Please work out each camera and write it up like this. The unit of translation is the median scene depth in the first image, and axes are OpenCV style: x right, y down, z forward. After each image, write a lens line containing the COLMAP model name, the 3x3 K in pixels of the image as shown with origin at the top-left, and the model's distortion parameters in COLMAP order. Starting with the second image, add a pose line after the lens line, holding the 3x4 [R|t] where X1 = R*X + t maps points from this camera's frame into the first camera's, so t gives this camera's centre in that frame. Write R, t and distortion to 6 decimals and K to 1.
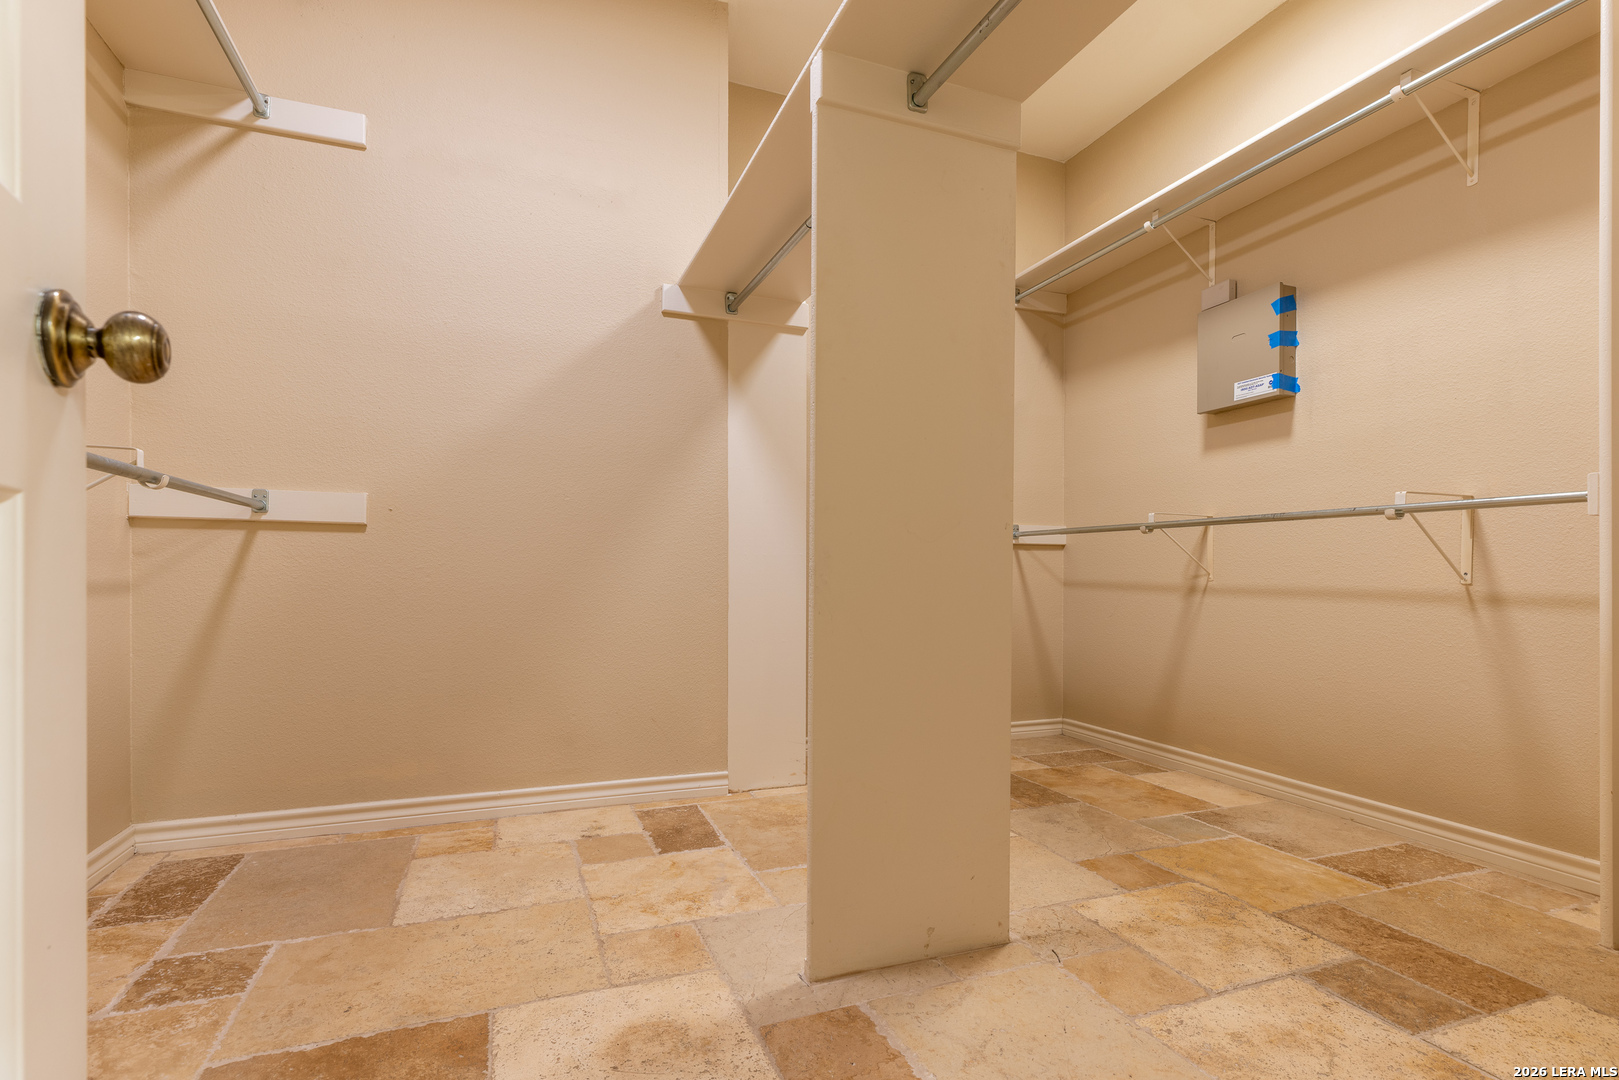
lens RADIAL K [[752.2, 0, 799.6], [0, 752.2, 555.8], [0, 0, 1]] dist [0.003352, -0.000298]
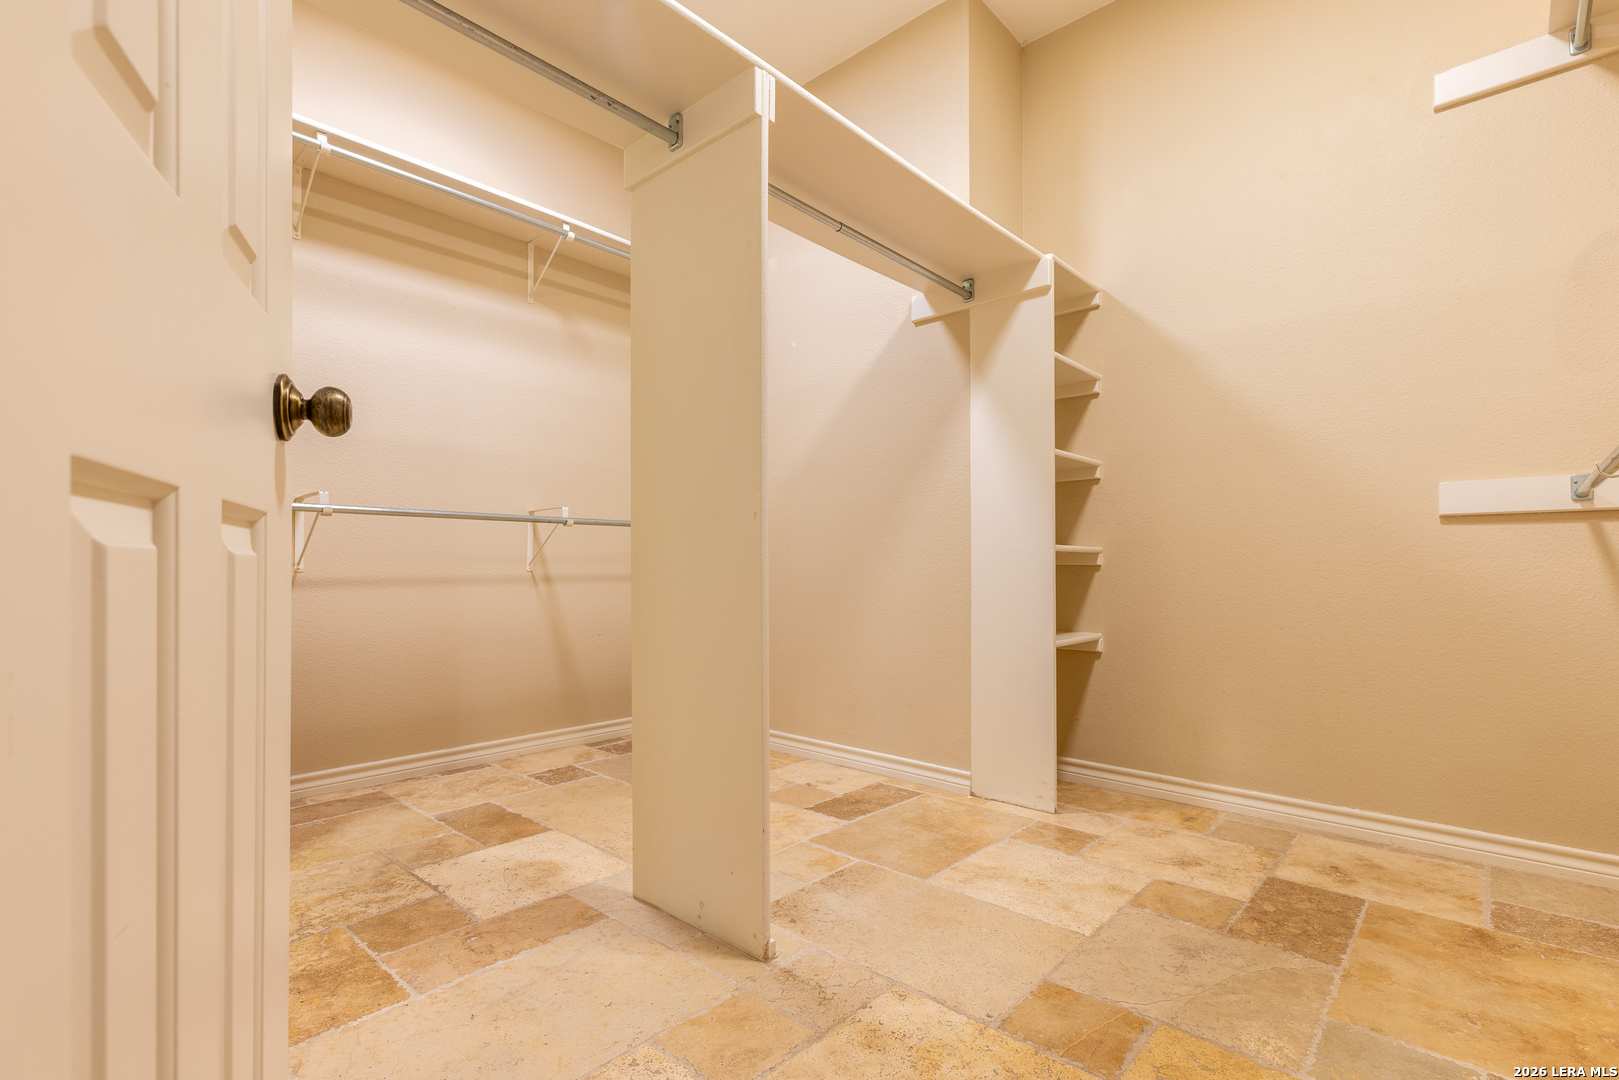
lens RADIAL K [[752.2, 0, 803.7], [0, 752.2, 547.1], [0, 0, 1]] dist [0.003352, -0.000298]
pose [[0.456440, -0.029644, -0.889260, 0.770306], [0.021042, 0.999525, -0.022520, 0.015289], [0.889506, -0.008433, 0.456847, 0.418829]]
